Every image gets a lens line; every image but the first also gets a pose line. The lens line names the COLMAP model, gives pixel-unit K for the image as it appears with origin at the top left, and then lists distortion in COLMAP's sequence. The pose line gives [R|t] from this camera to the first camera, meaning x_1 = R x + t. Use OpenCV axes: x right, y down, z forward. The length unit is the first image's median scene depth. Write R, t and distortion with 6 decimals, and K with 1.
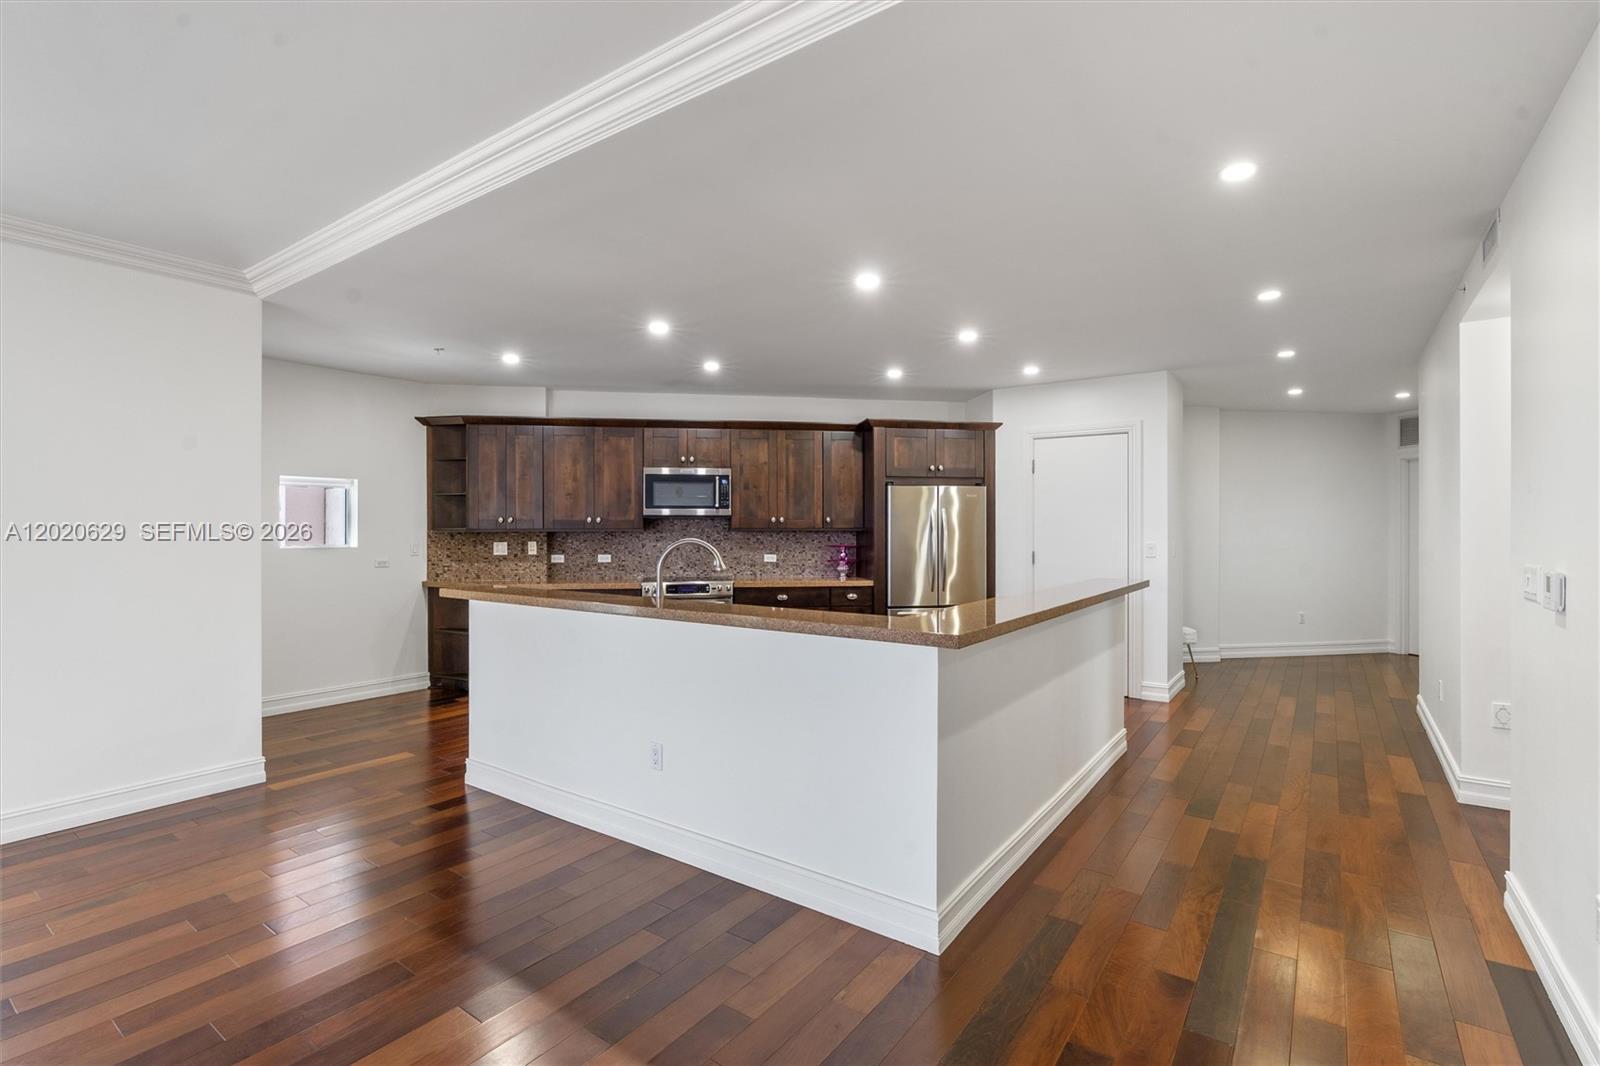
lens RADIAL K [[736.6, 0, 800.2], [0, 736.6, 529.9], [0, 0, 1]] dist [-0.005084, 0.001078]
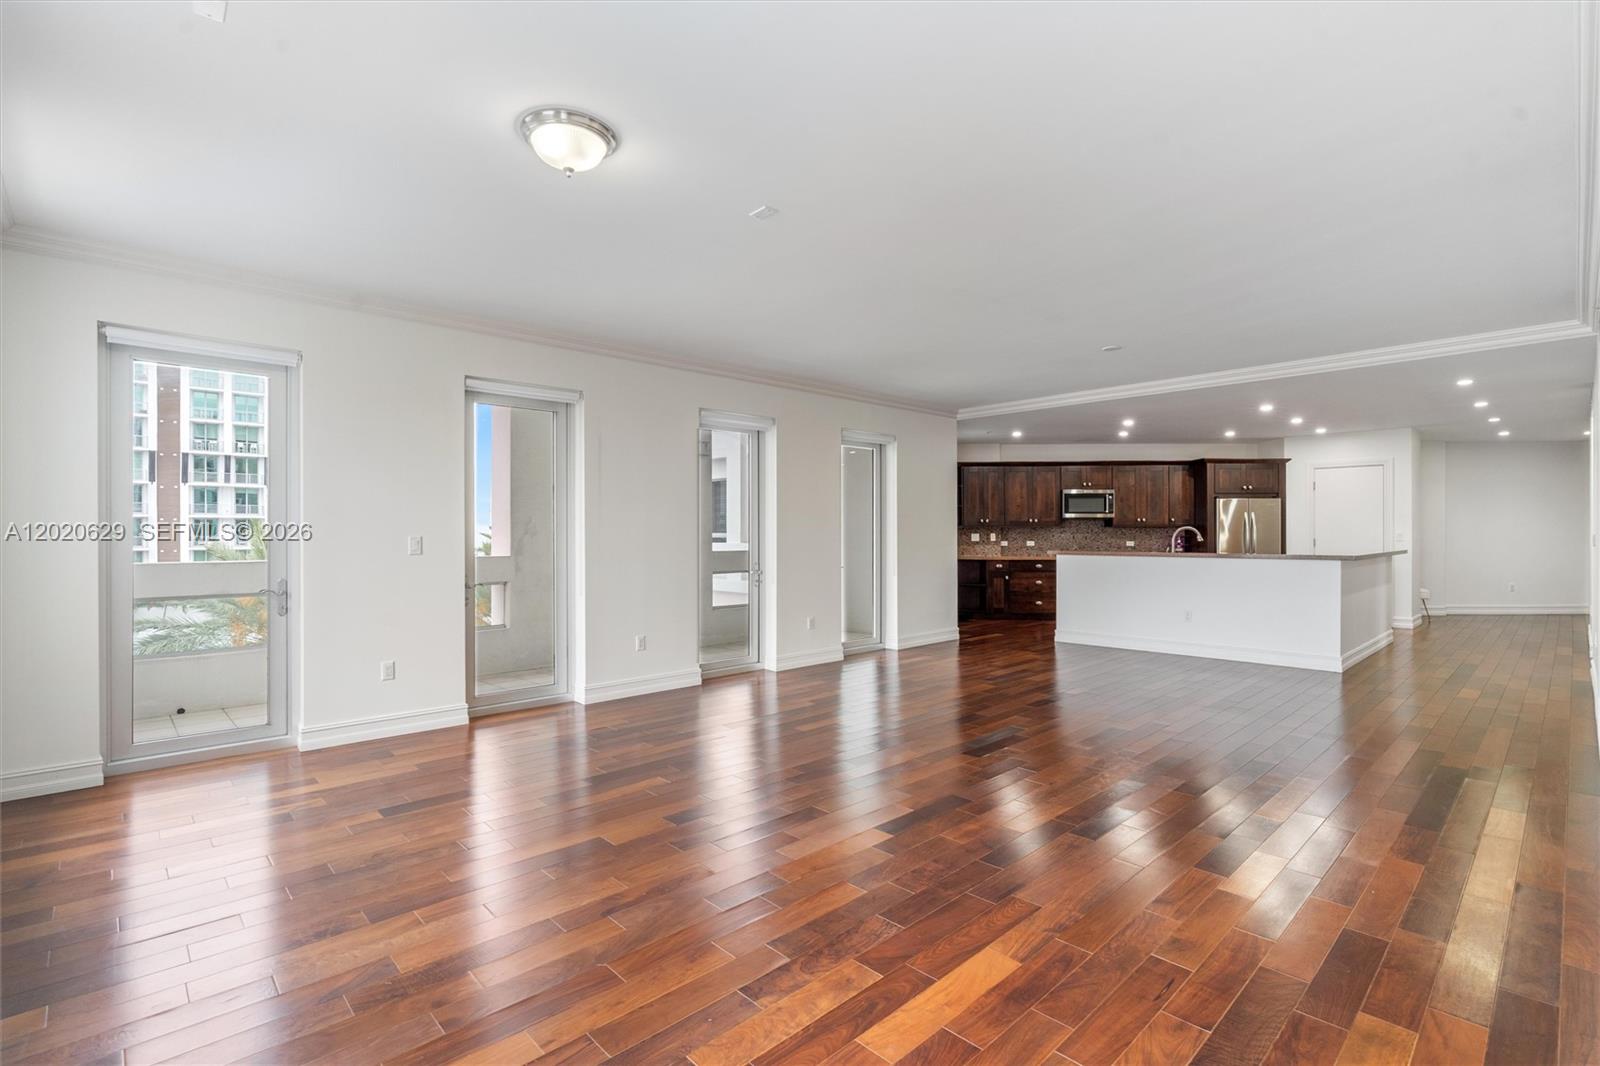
lens RADIAL K [[736.6, 0, 800.1], [0, 736.6, 534.2], [0, 0, 1]] dist [-0.005084, 0.001078]
pose [[0.982213, -0.002130, -0.187760, -0.484329], [0.002010, 0.999998, -0.000833, 0.018538], [0.187762, 0.000441, 0.982215, -0.786936]]
